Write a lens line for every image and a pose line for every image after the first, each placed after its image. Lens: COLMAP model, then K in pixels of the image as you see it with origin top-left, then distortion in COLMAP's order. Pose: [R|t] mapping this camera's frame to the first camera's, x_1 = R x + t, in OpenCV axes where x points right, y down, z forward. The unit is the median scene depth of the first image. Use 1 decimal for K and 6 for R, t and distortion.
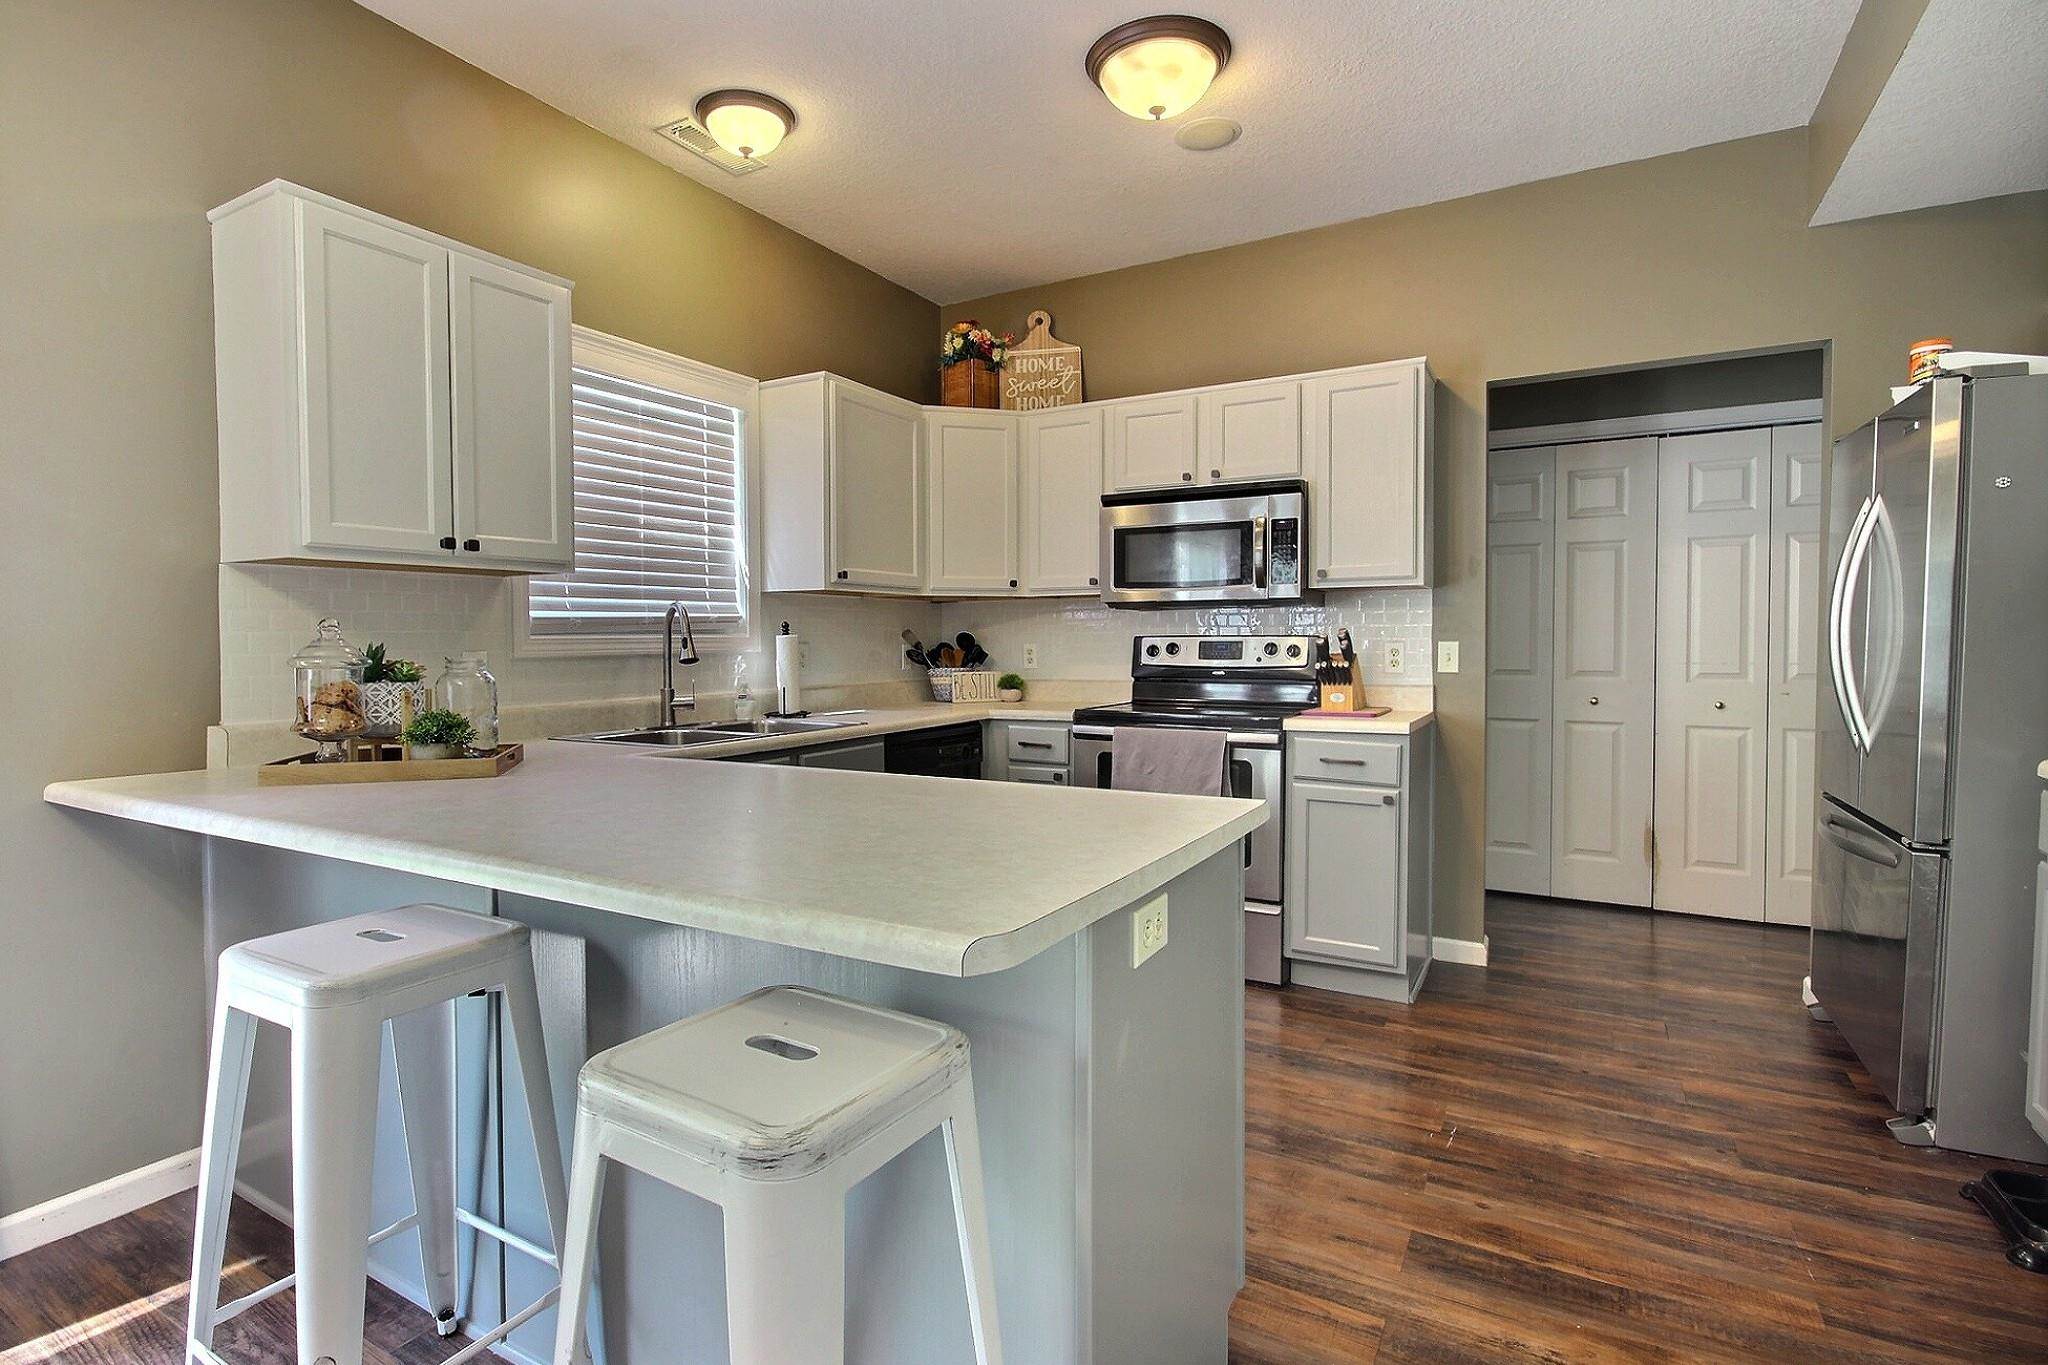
lens RADIAL K [[989.3, 0, 991.0], [0, 989.3, 669.0], [0, 0, 1]] dist [-0.001184, 0.000397]
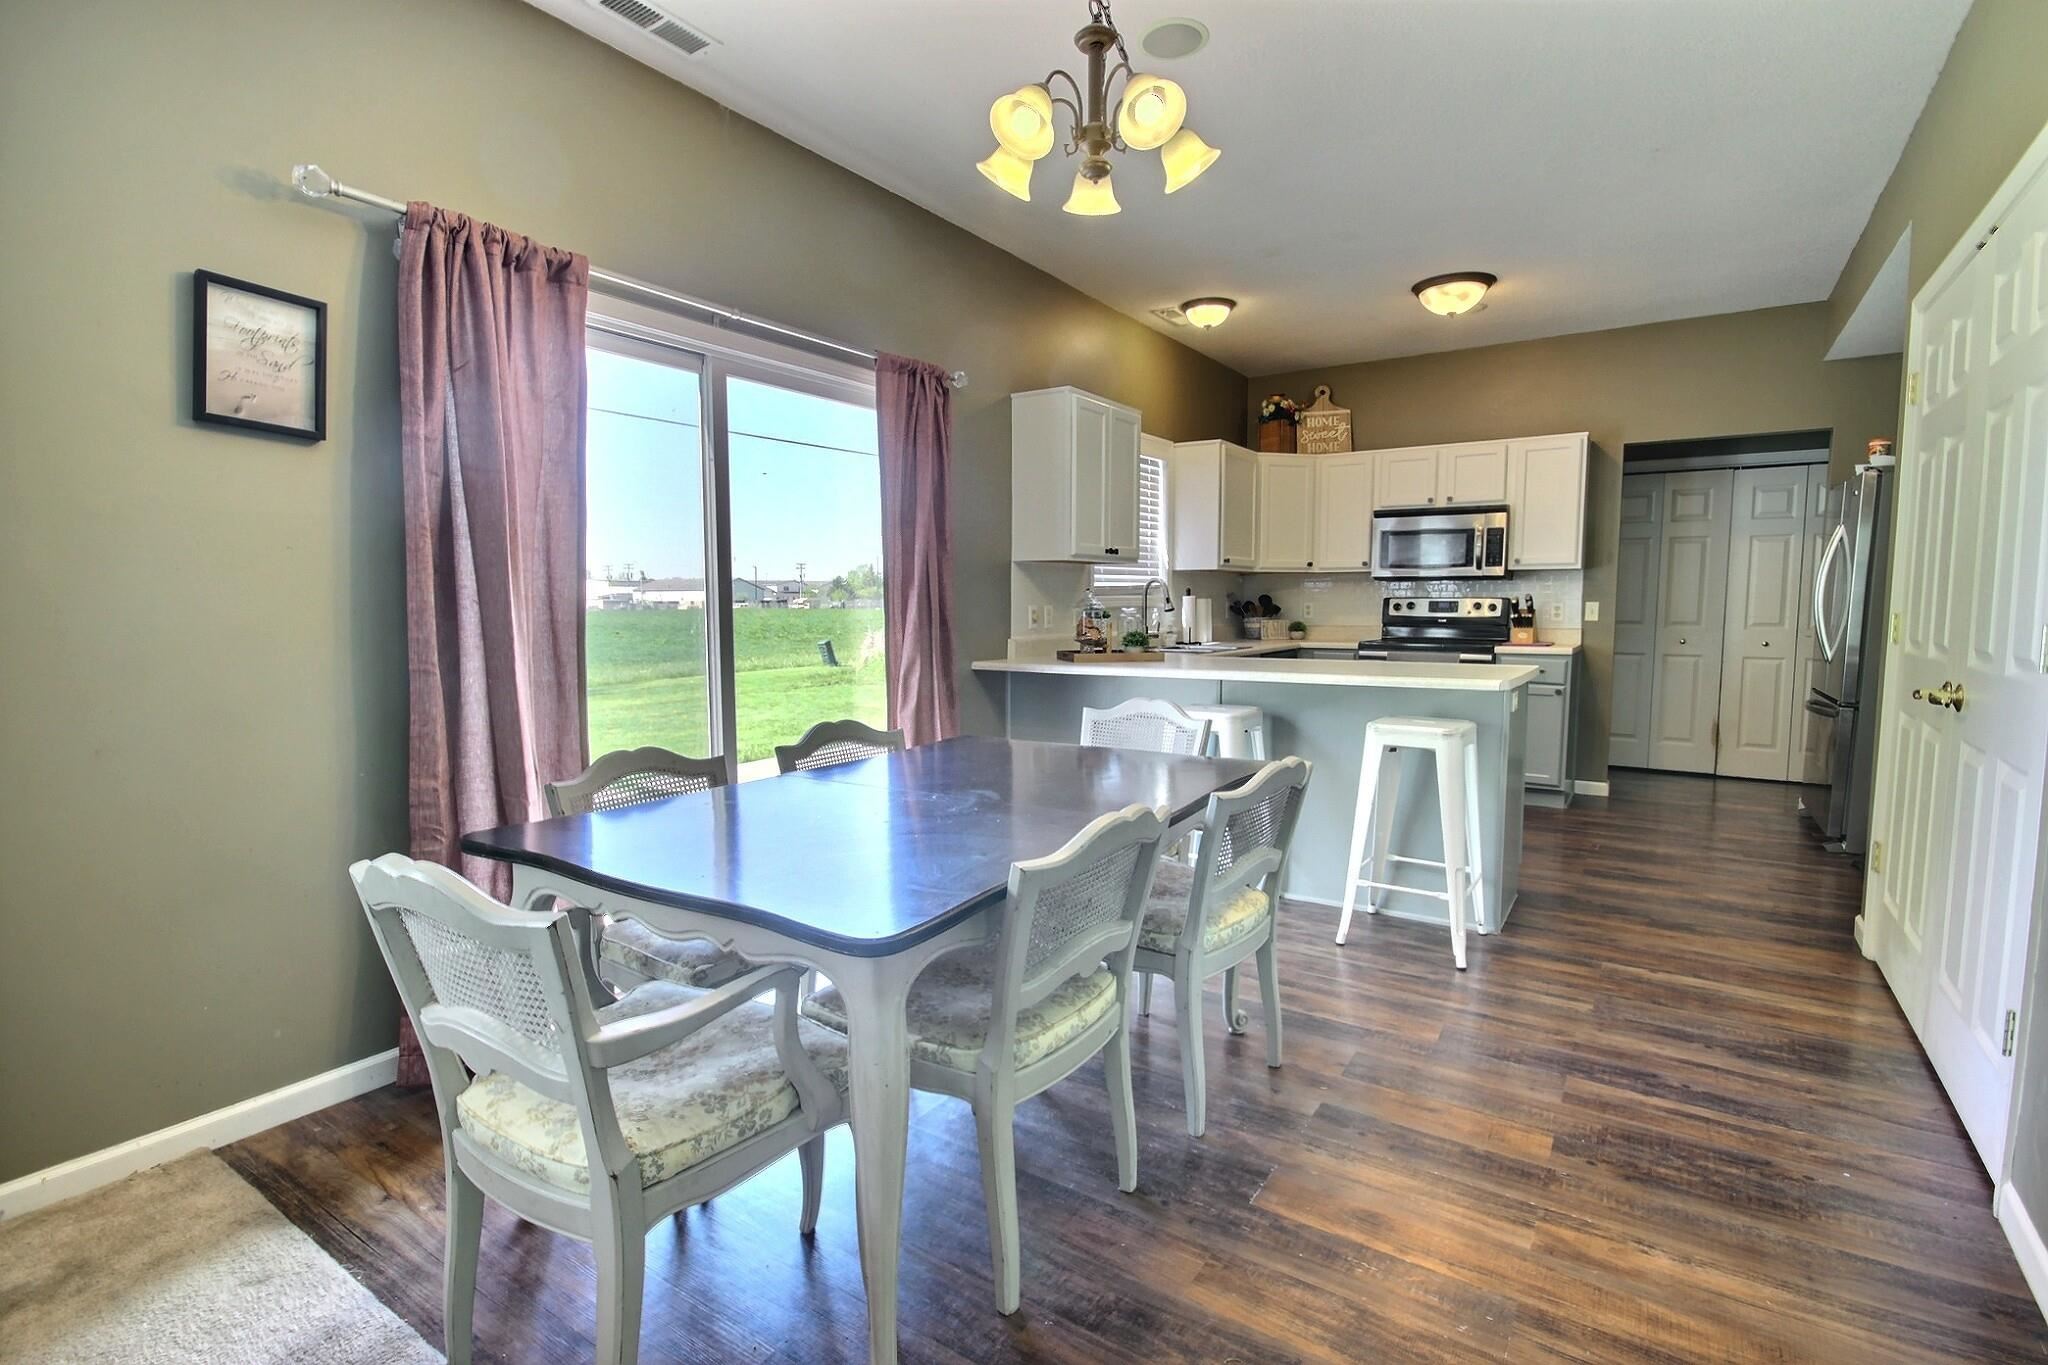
lens RADIAL K [[948.4, 0, 1035.2], [0, 948.4, 686.3], [0, 0, 1]] dist [-0.005315, 0.000241]
pose [[0.998374, 0.009336, -0.056229, -0.370030], [-0.005874, 0.998095, 0.061420, 0.020867], [0.056695, -0.060990, 0.996527, -0.625155]]
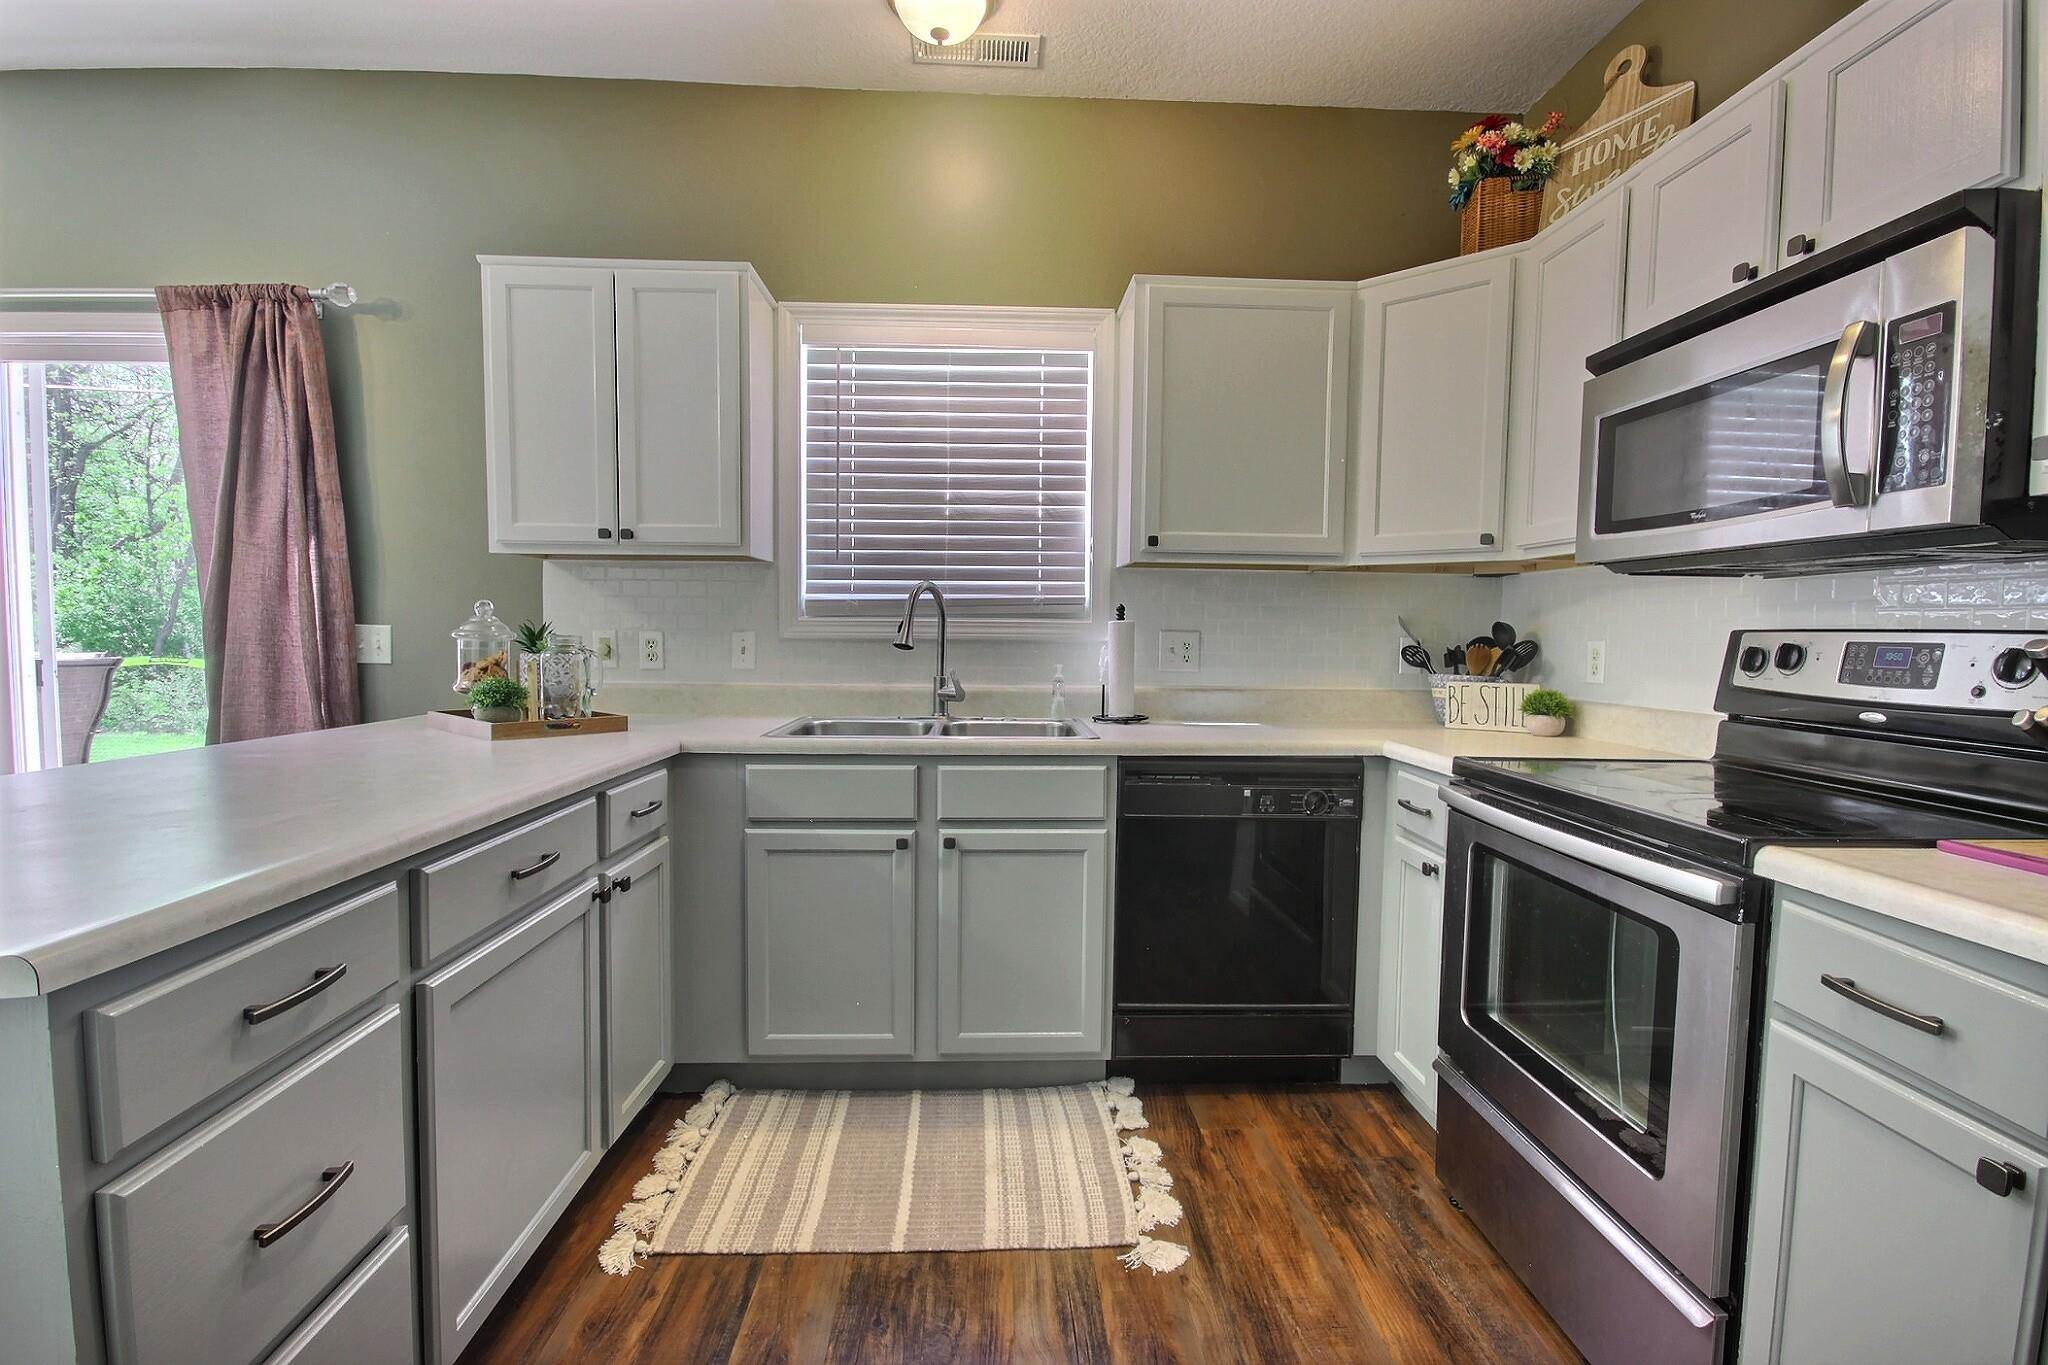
lens RADIAL K [[948.4, 0, 1035.2], [0, 948.4, 686.3], [0, 0, 1]] dist [-0.005315, 0.000241]
pose [[0.551891, 0.064084, -0.831450, 0.395926], [-0.039759, 0.997931, 0.050525, -0.016662], [0.832968, 0.005173, 0.553297, 0.505933]]
